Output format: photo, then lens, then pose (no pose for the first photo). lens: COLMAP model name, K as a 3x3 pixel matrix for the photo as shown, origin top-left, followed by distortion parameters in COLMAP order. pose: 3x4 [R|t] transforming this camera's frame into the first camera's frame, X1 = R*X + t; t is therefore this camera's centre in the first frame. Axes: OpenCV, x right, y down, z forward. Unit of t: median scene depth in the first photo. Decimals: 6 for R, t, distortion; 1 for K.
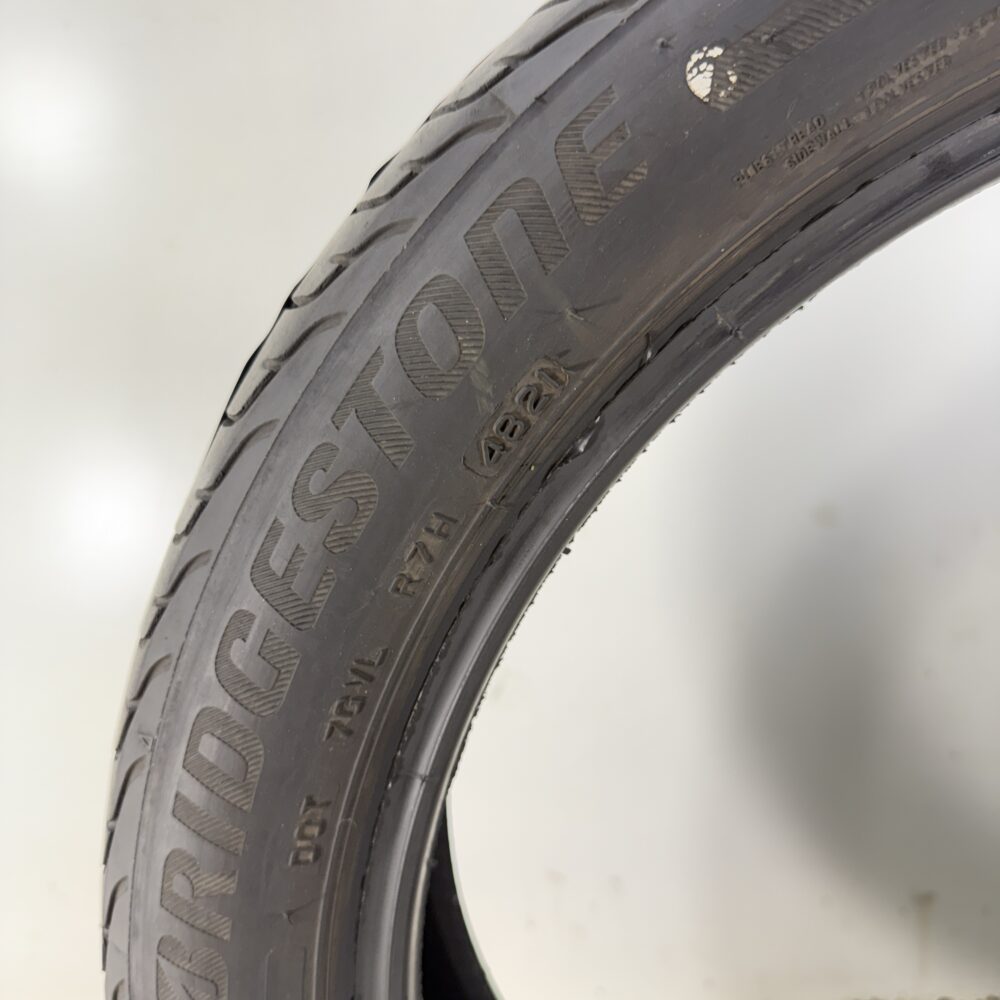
lens RADIAL K [[928.1, 0, 500.0], [0, 928.1, 500.0], [0, 0, 1]] dist [0.113509, -0.271171]
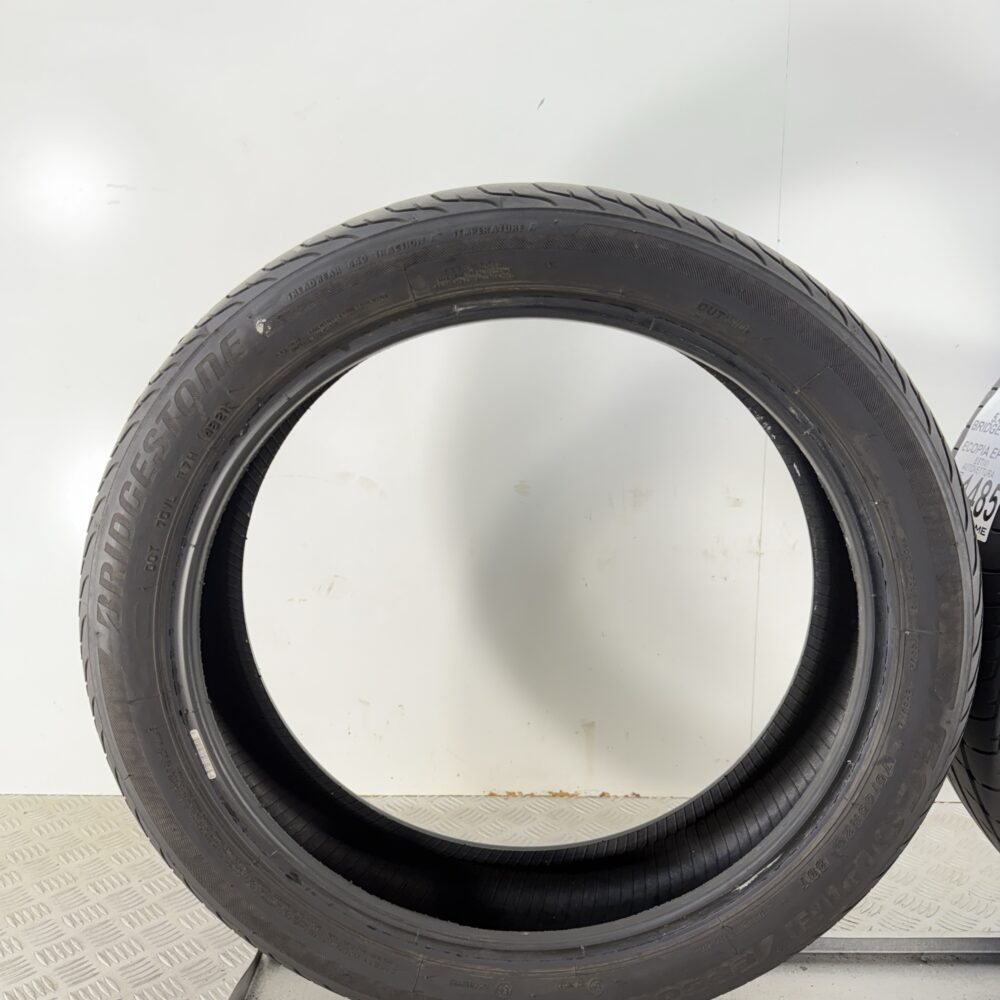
lens RADIAL K [[928.1, 0, 500.0], [0, 928.1, 500.0], [0, 0, 1]] dist [0.113509, -0.271171]
pose [[0.999449, 0.033160, -0.001625, 1.005991], [-0.033162, 0.999449, -0.001319, 0.148267], [0.001580, 0.001372, 0.999998, -2.205716]]
